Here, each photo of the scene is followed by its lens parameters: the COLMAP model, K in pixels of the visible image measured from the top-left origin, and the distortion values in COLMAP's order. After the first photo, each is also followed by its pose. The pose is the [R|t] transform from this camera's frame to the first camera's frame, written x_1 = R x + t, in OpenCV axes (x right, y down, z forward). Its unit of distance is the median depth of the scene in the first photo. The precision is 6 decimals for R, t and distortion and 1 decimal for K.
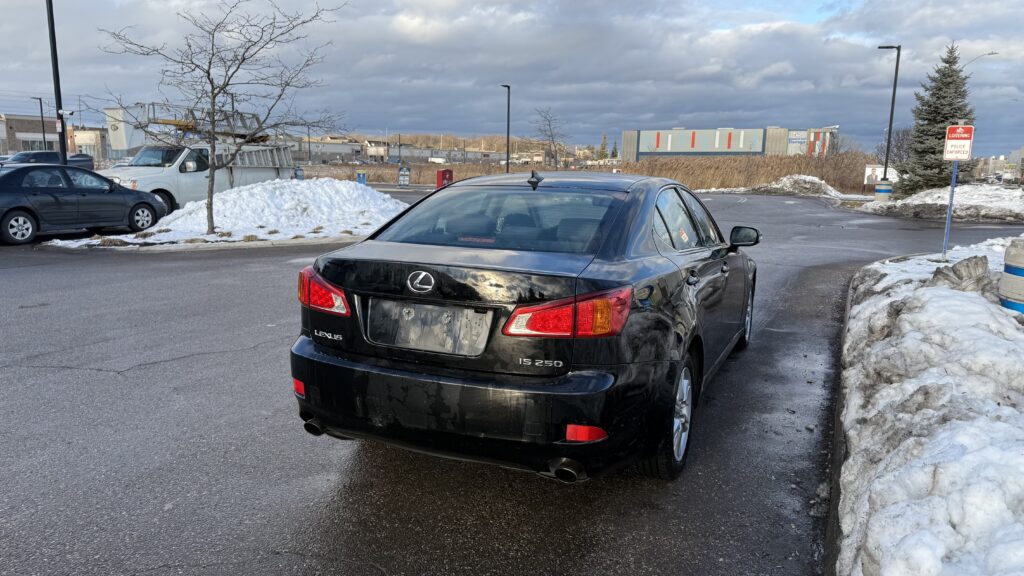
lens RADIAL K [[709.7, 0, 517.6], [0, 709.7, 292.2], [0, 0, 1]] dist [0.082265, -0.111391]
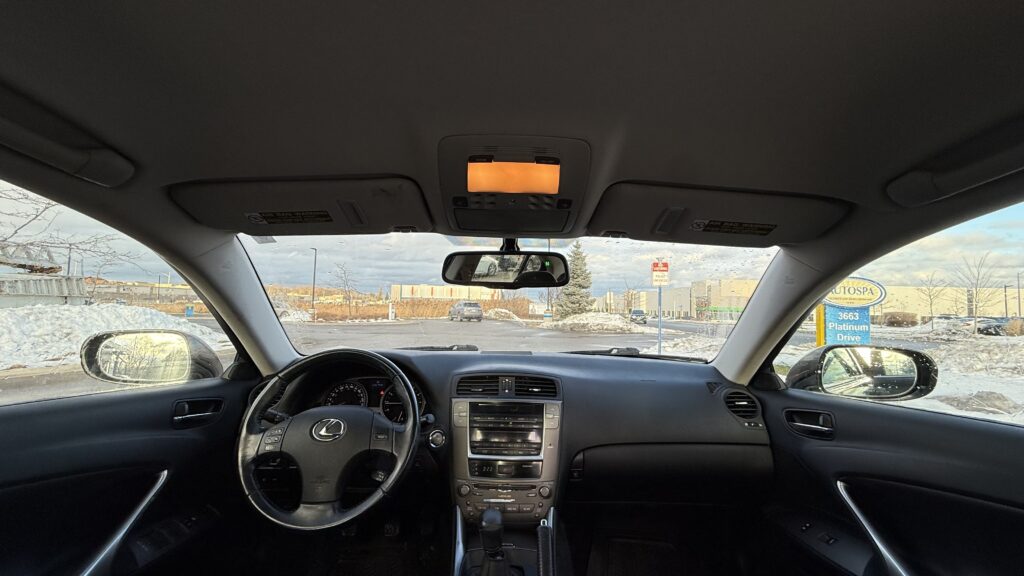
lens RADIAL K [[402.1, 0, 509.0], [0, 402.1, 289.6], [0, 0, 1]] dist [-0.000610, 0.000055]
pose [[0.909464, 0.021035, 0.415251, 0.011617], [0.068392, 0.977547, -0.199307, -0.017437], [-0.410120, 0.209663, 0.887605, 0.173688]]
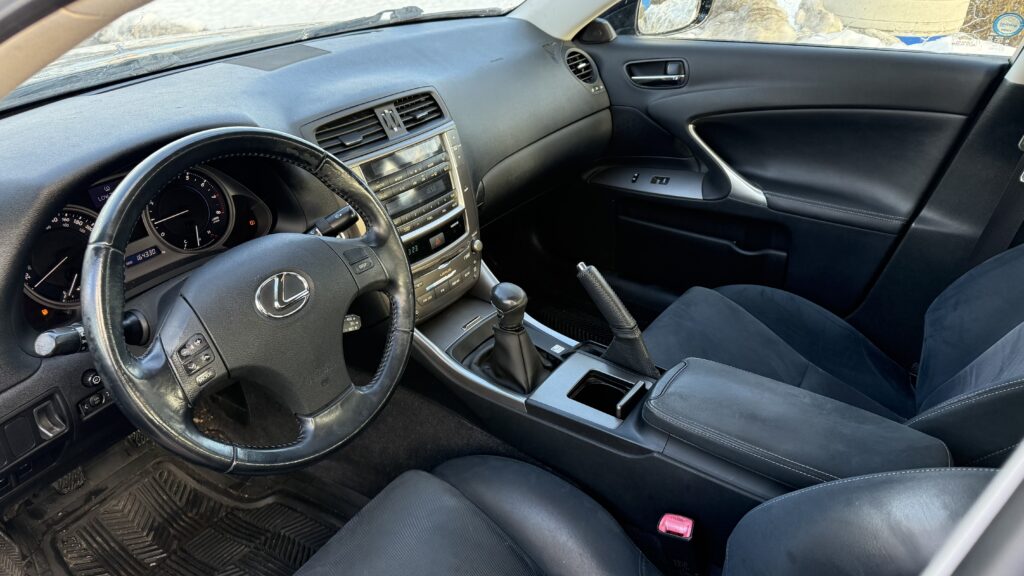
lens RADIAL K [[709.7, 0, 517.6], [0, 709.7, 292.2], [0, 0, 1]] dist [0.082265, -0.111391]
pose [[0.194488, -0.517501, 0.833287, -0.015344], [0.163669, 0.854720, 0.492612, -0.028904], [-0.967154, 0.040576, 0.250932, 0.197947]]
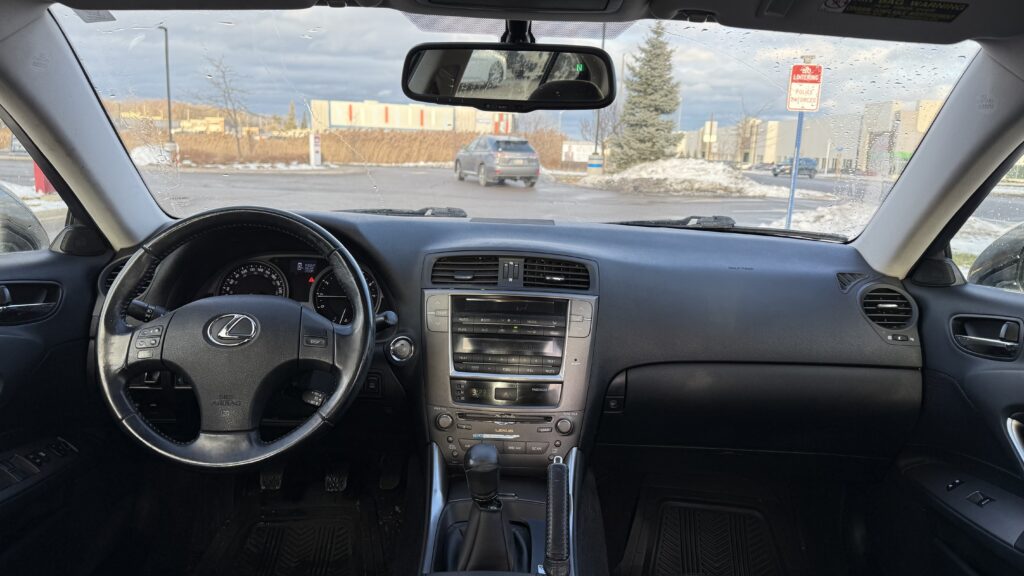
lens RADIAL K [[709.7, 0, 517.6], [0, 709.7, 292.2], [0, 0, 1]] dist [0.082265, -0.111391]
pose [[0.914138, -0.063367, 0.400419, 0.010605], [0.050435, 0.997811, 0.042764, -0.016476], [-0.402253, -0.018897, 0.915334, 0.169801]]
